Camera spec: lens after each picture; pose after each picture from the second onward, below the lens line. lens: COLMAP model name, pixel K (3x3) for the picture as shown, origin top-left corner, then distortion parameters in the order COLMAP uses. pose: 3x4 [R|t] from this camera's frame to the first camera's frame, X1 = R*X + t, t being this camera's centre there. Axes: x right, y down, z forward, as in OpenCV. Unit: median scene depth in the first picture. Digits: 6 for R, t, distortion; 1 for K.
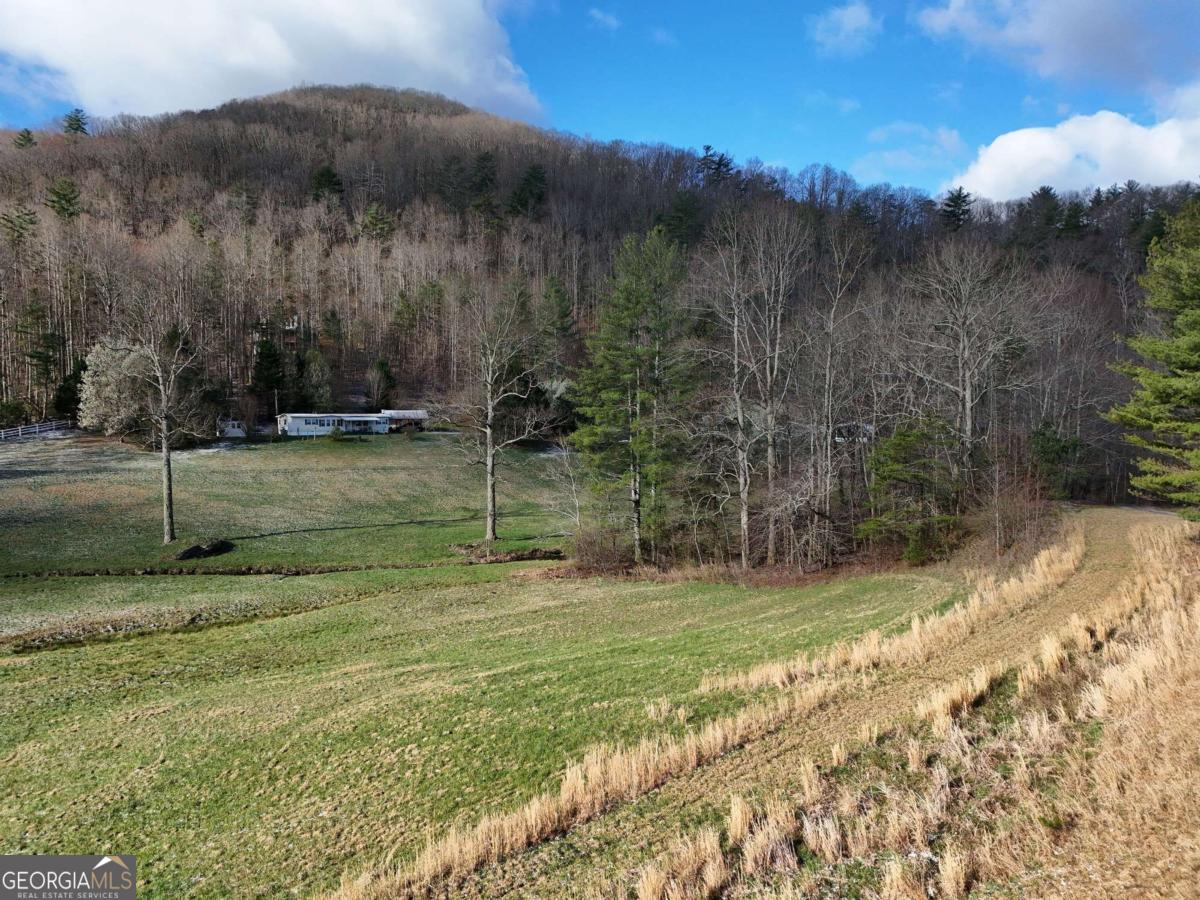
lens RADIAL K [[875.4, 0, 600.0], [0, 875.4, 450.0], [0, 0, 1]] dist [0.078132, -0.070395]
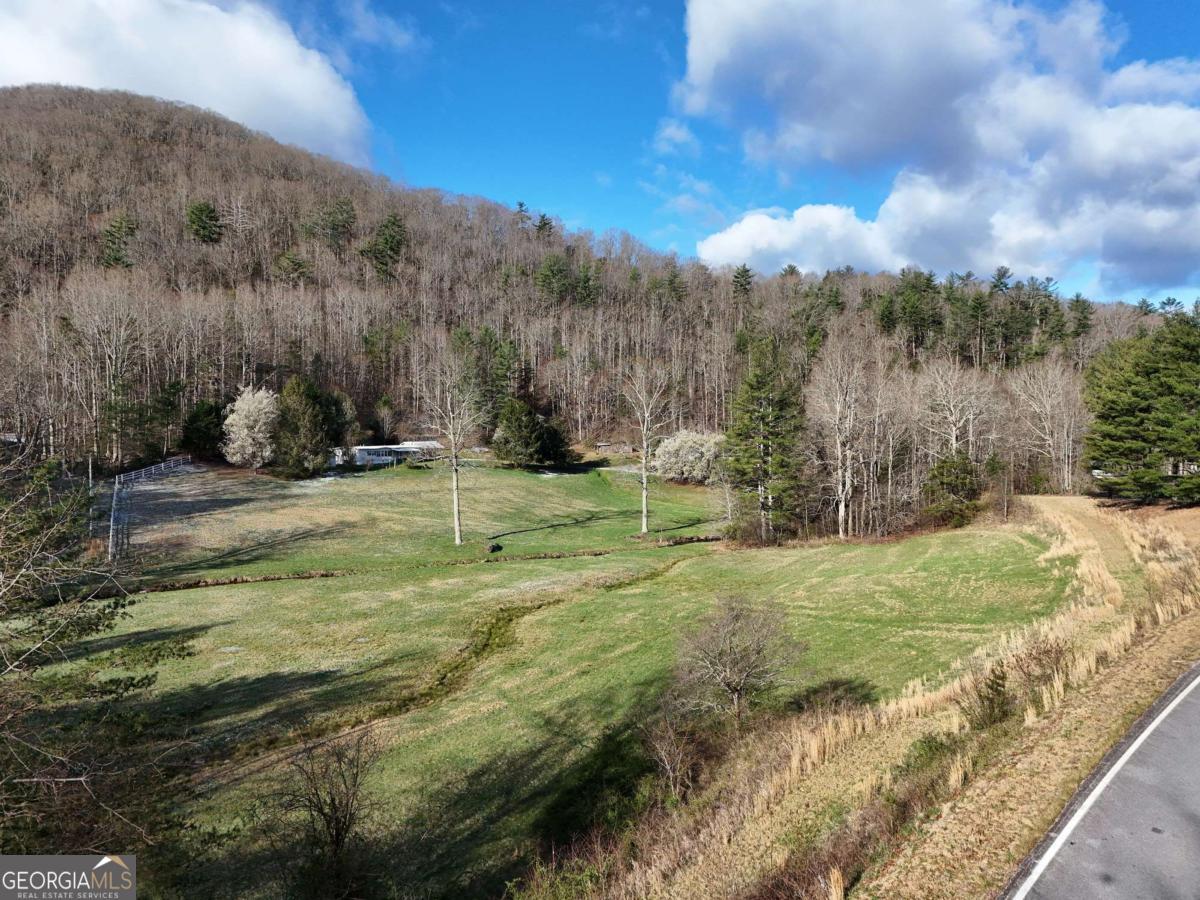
lens RADIAL K [[875.4, 0, 600.0], [0, 875.4, 450.0], [0, 0, 1]] dist [0.078132, -0.070395]
pose [[0.934678, -0.014636, 0.355195, -0.517088], [0.020236, 0.999723, -0.012056, -0.016697], [-0.354920, 0.018456, 0.934715, -0.273334]]
